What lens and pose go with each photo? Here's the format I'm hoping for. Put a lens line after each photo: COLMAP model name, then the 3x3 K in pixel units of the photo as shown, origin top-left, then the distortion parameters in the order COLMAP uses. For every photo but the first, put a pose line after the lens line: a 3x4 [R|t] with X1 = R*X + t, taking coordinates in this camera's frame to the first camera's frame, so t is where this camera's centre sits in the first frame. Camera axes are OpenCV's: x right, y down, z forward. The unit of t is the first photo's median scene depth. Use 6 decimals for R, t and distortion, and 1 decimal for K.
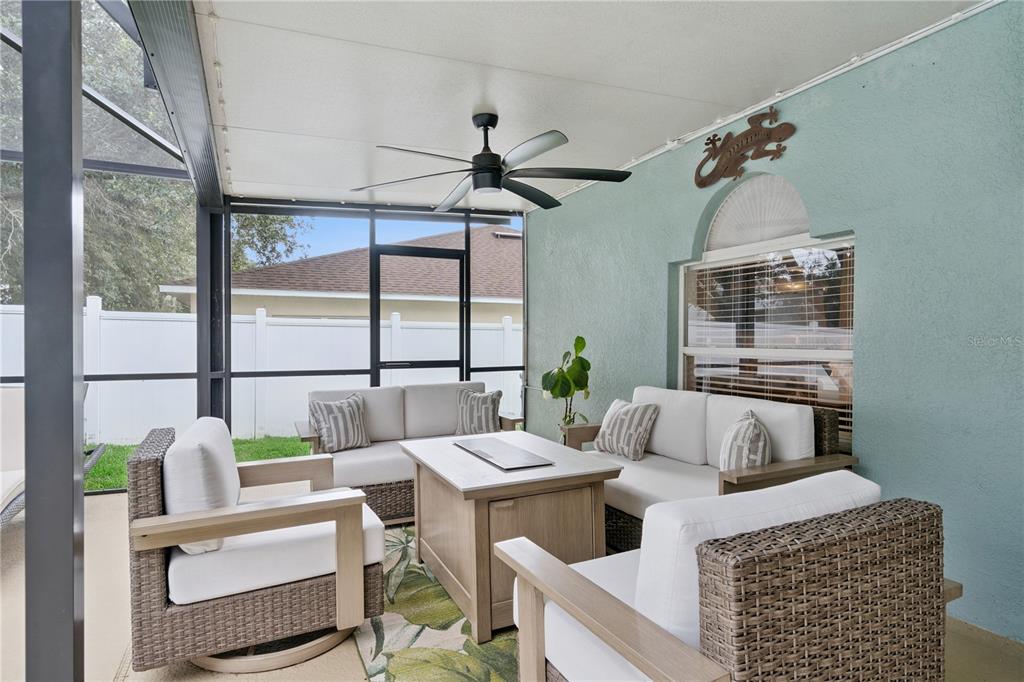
lens RADIAL K [[606.6, 0, 513.6], [0, 606.6, 338.0], [0, 0, 1]] dist [-0.001073, -0.000075]
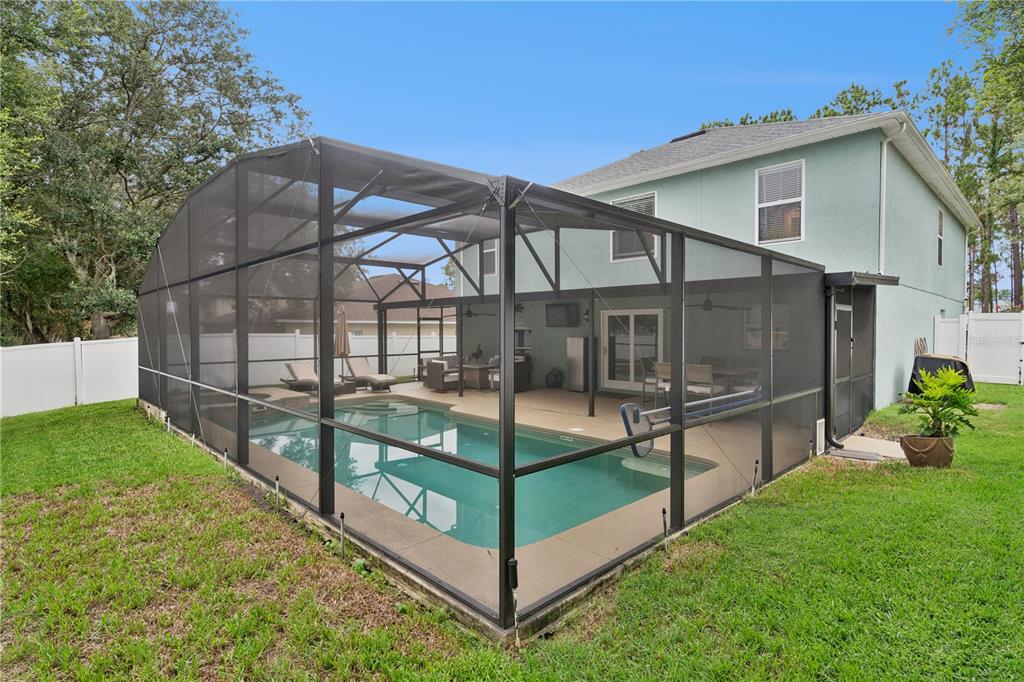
lens RADIAL K [[520.4, 0, 511.6], [0, 520.4, 341.0], [0, 0, 1]] dist [0.000114, 0.000002]
pose [[0.937850, -0.012612, 0.346811, -0.773816], [0.009498, 0.999898, 0.010675, -0.048759], [-0.346910, -0.006718, 0.937874, -2.043708]]
